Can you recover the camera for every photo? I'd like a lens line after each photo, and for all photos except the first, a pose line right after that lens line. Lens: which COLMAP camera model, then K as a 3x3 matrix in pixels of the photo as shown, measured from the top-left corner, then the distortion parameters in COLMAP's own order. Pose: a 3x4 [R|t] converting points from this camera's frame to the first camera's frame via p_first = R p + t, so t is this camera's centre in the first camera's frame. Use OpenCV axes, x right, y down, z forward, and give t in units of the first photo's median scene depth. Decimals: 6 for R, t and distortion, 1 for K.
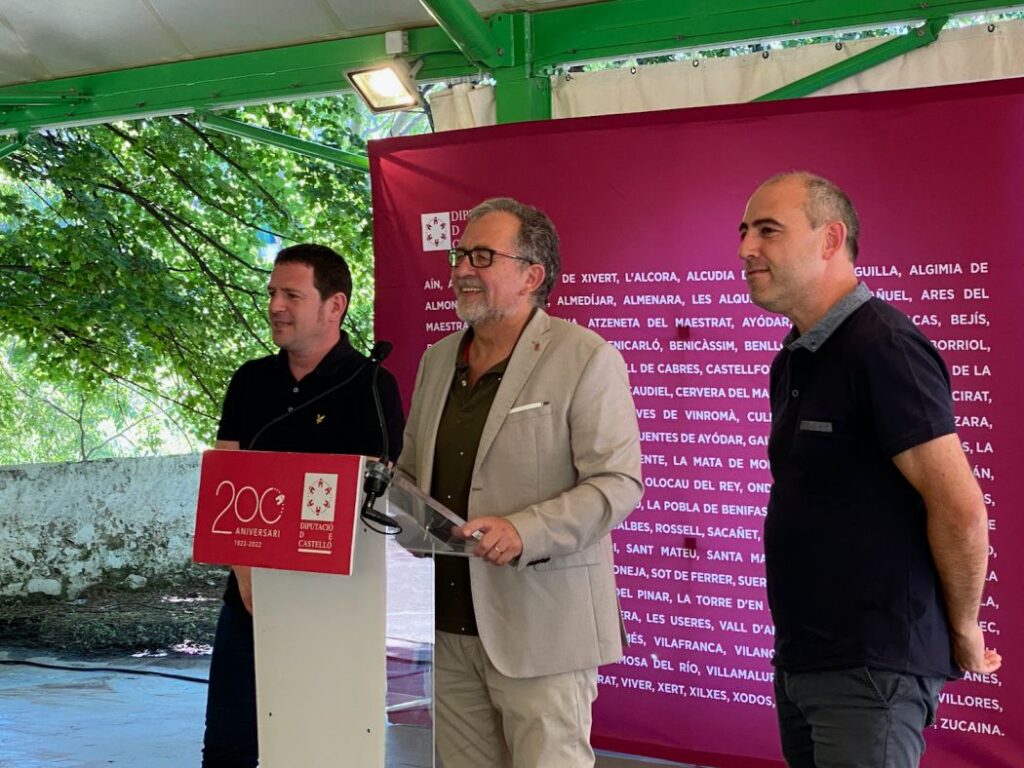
lens RADIAL K [[2166.9, 0, 504.4], [0, 2166.9, 352.3], [0, 0, 1]] dist [0.053810, 0.000000]
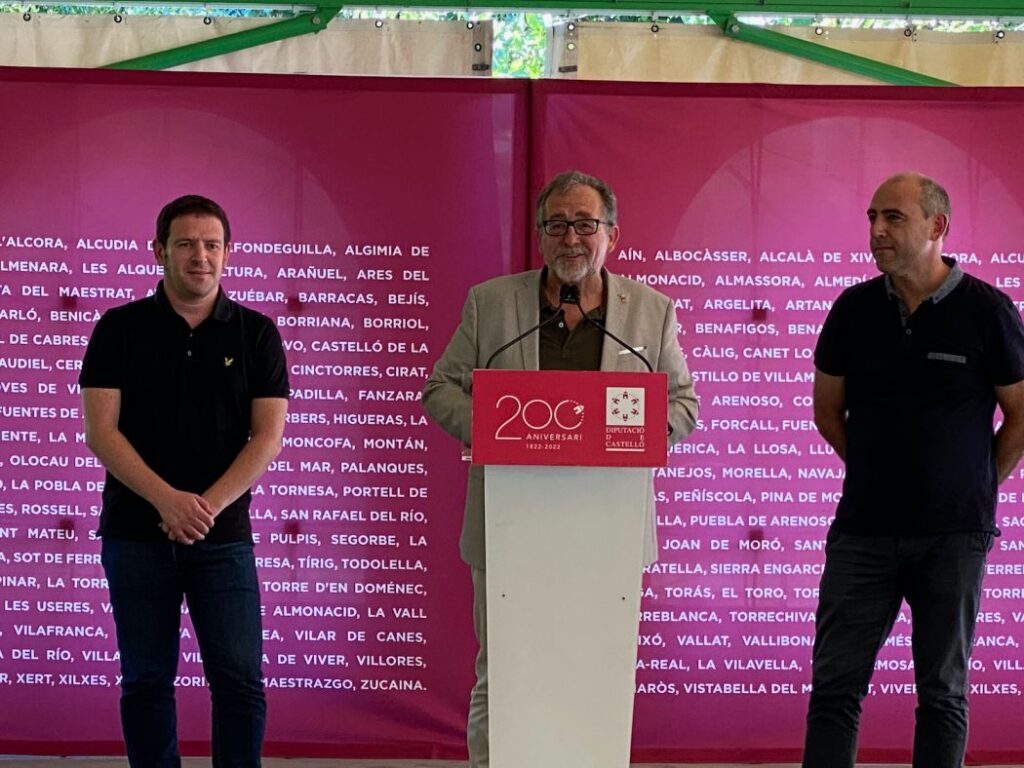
lens RADIAL K [[3260.3, 0, 515.5], [0, 3260.3, 382.3], [0, 0, 1]] dist [-0.242483, 0.000000]
pose [[0.717396, 0.027009, 0.696142, -0.765932], [-0.021645, 0.999630, -0.016477, 0.045124], [-0.696329, -0.003247, 0.717715, -0.159263]]
